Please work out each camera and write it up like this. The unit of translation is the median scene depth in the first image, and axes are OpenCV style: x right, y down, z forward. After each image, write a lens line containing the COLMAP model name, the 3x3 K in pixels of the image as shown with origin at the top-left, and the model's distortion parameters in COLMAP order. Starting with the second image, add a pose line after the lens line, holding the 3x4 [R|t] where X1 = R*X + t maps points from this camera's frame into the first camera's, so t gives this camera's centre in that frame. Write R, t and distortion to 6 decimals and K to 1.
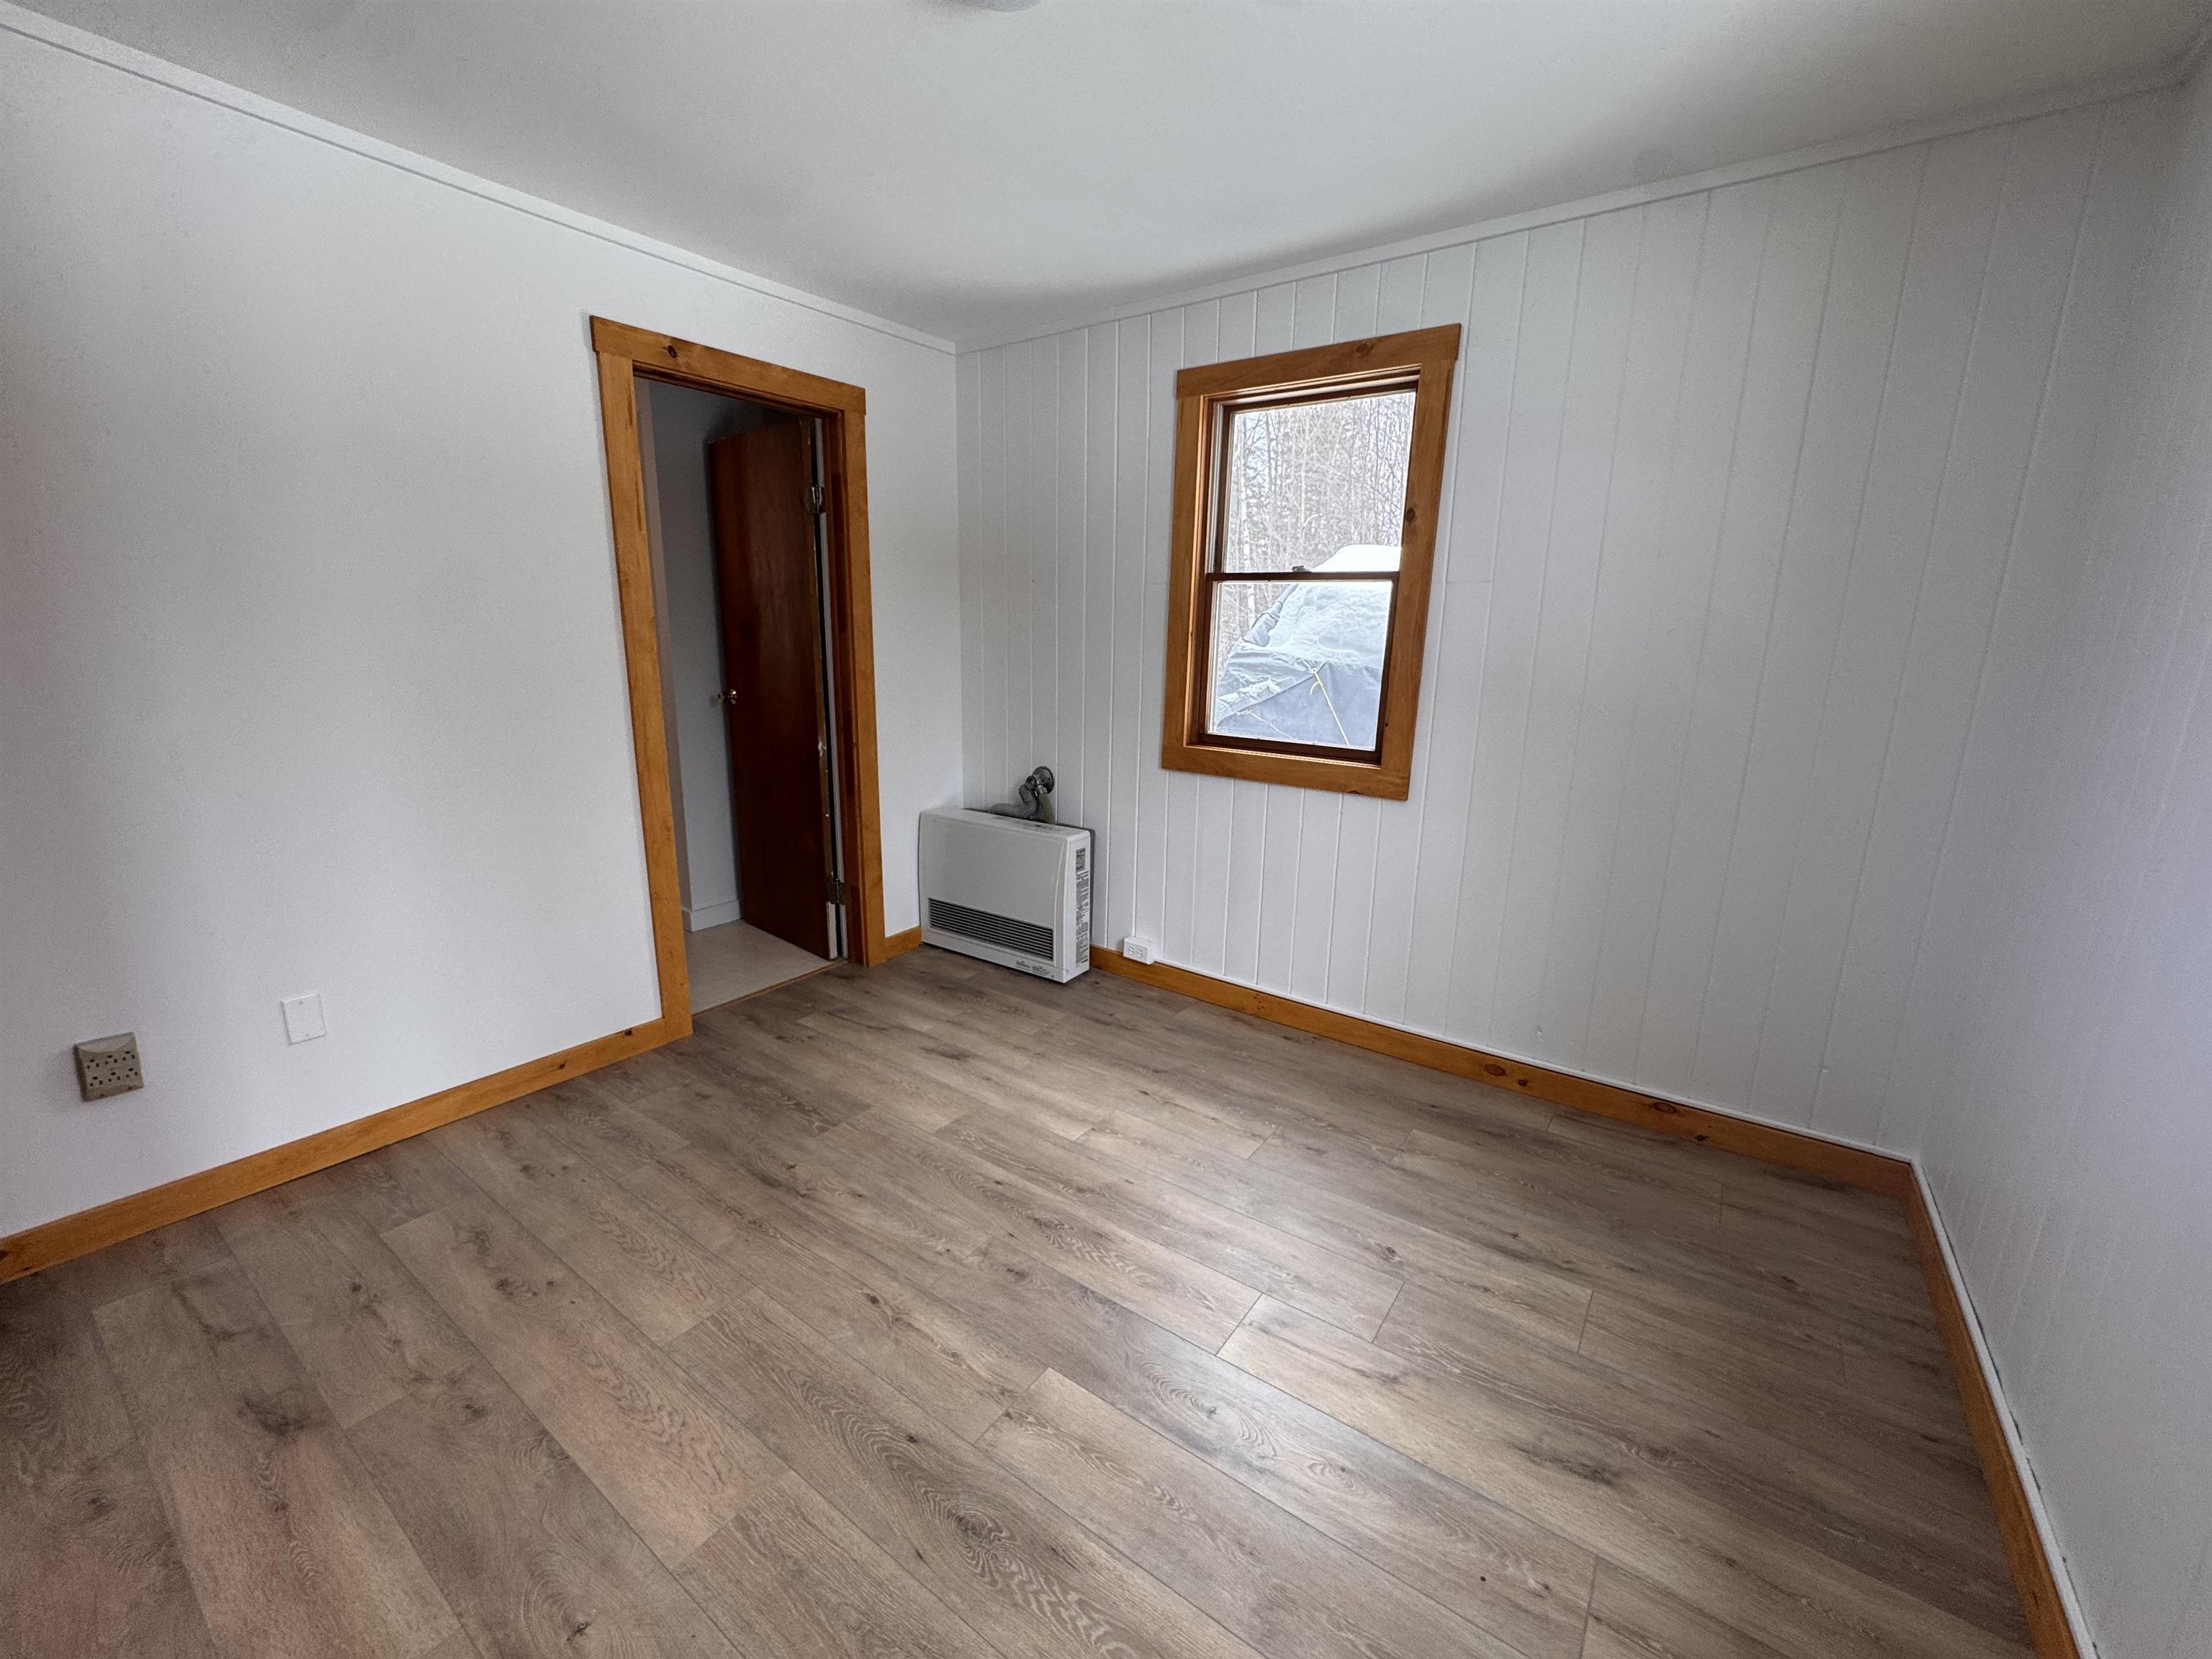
lens RADIAL K [[882.0, 0, 1106.0], [0, 882.0, 829.5], [0, 0, 1]] dist [-0.001665, 0.000070]
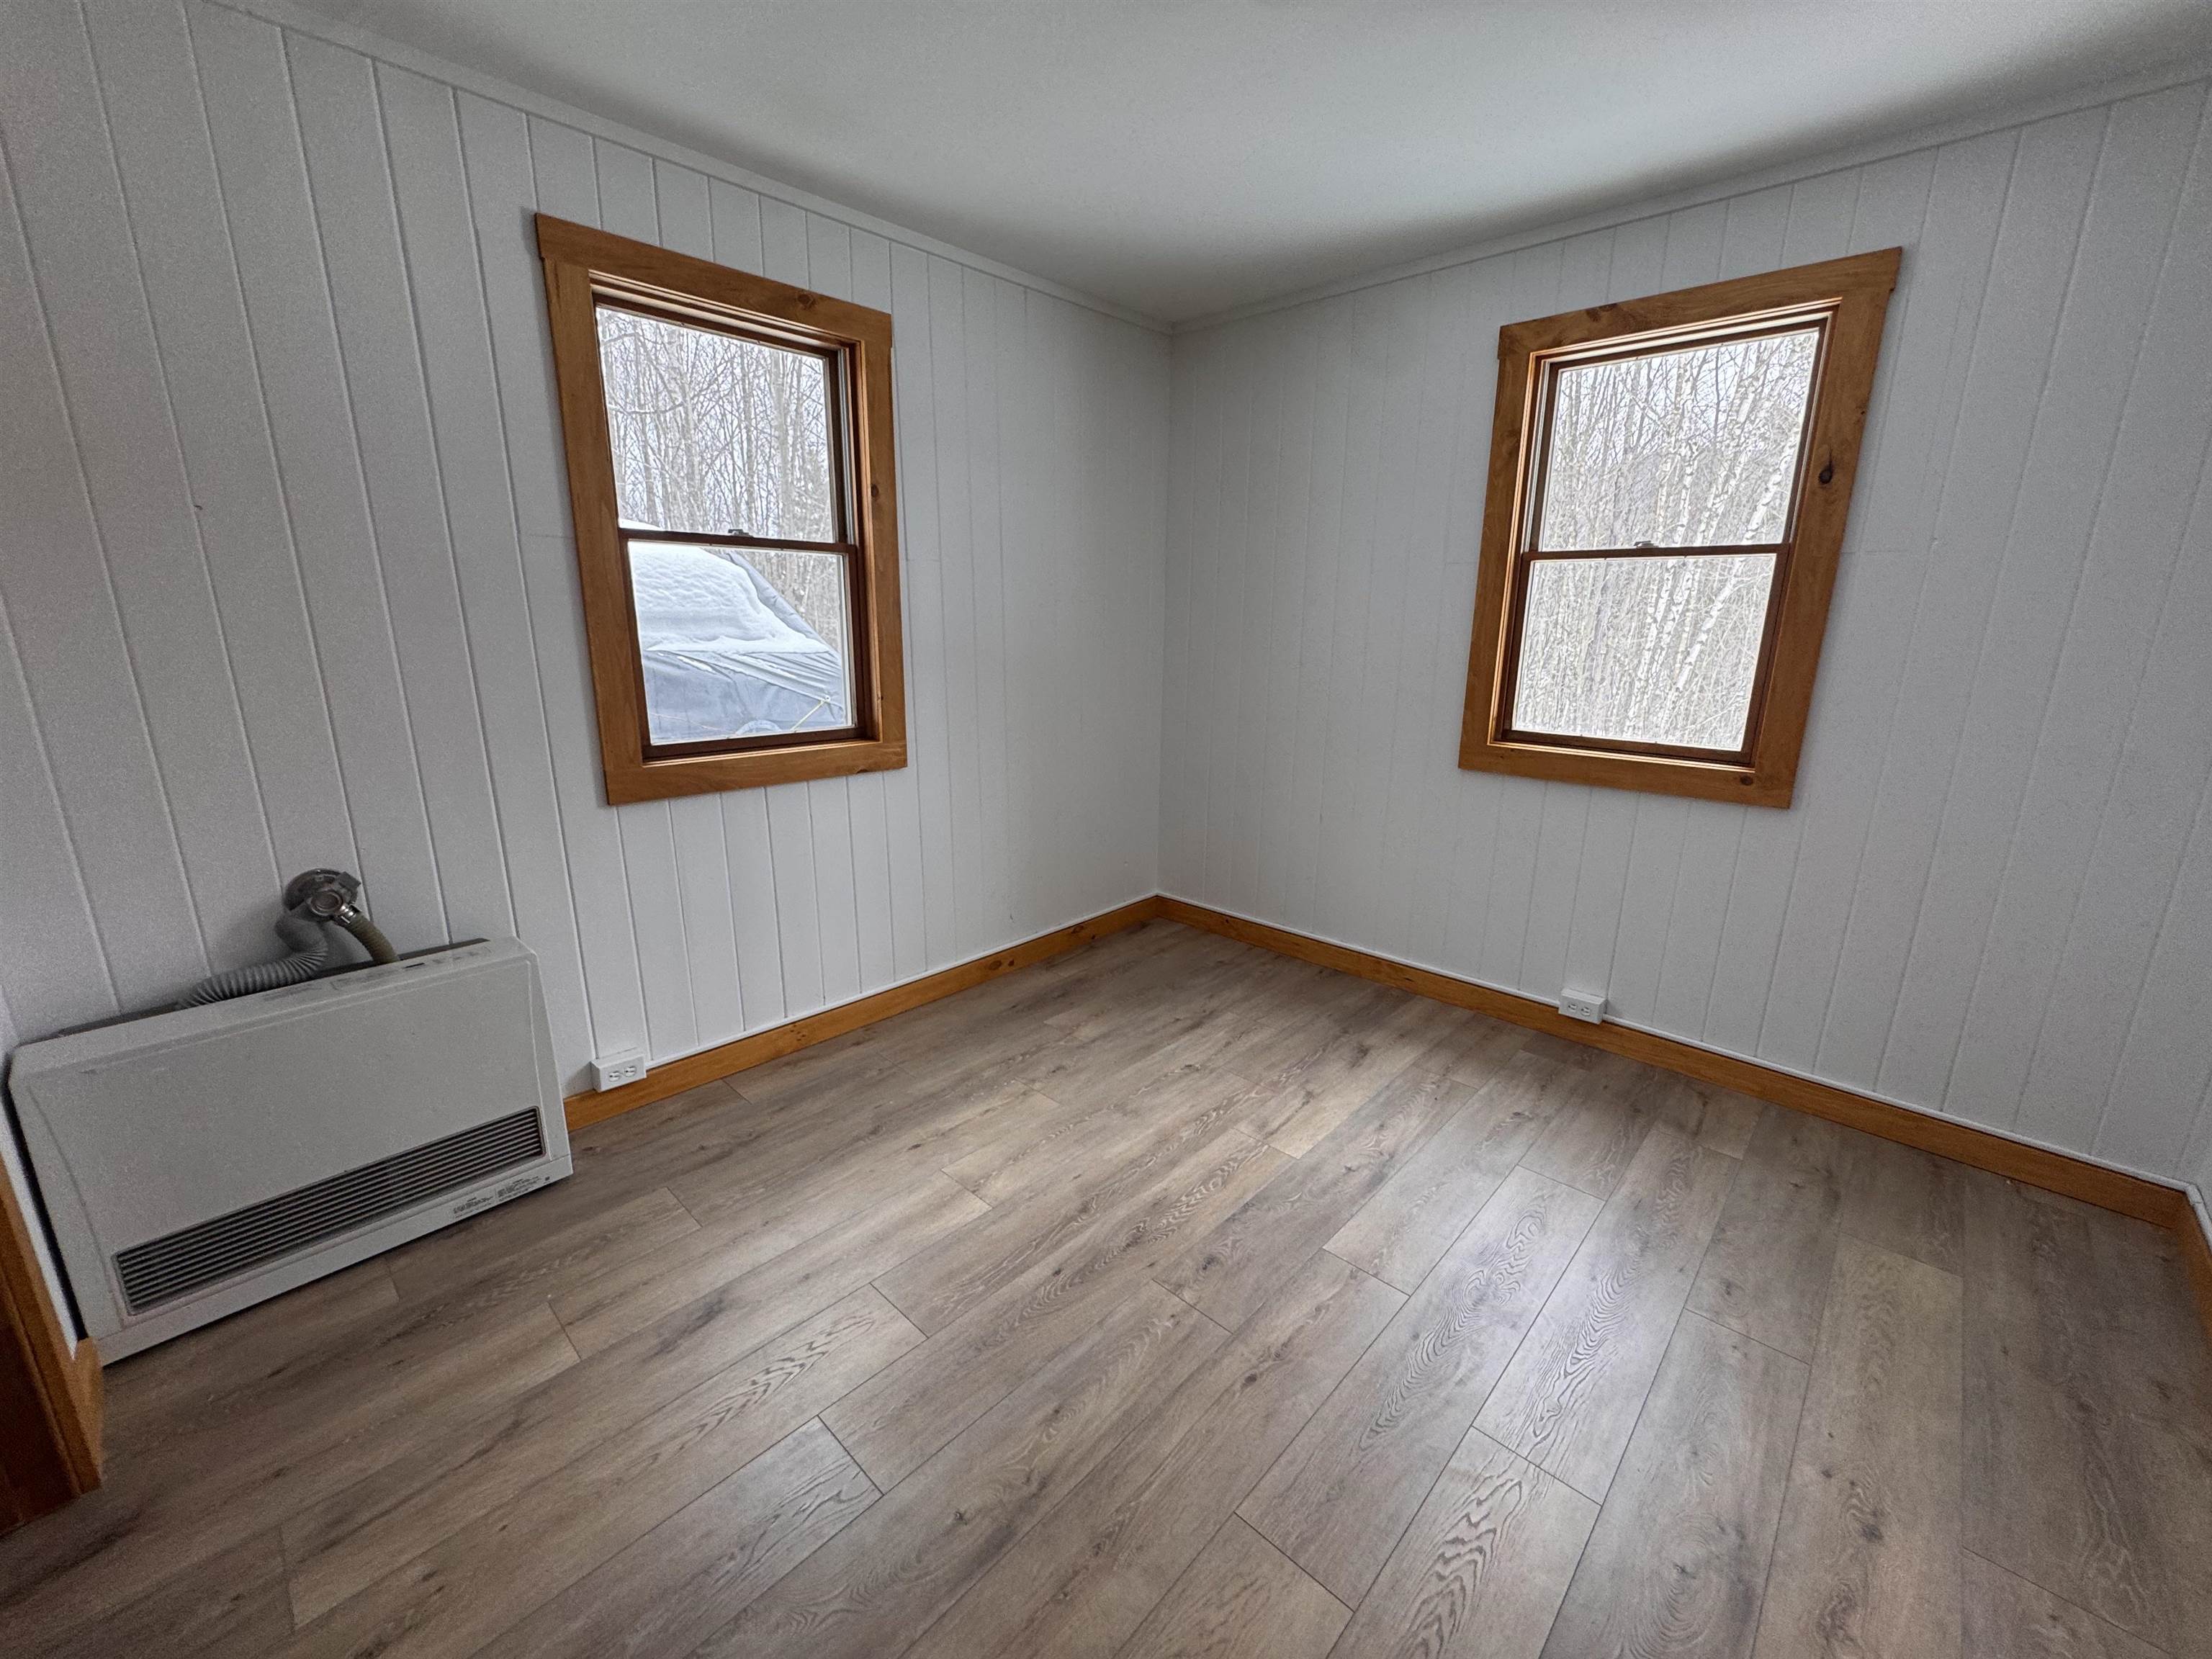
lens RADIAL K [[882.0, 0, 1106.0], [0, 882.0, 829.5], [0, 0, 1]] dist [-0.001665, 0.000070]
pose [[0.139648, -0.255332, 0.956715, -0.738964], [0.212780, 0.951350, 0.222841, -0.164293], [-0.967069, 0.172451, 0.187183, 0.656634]]
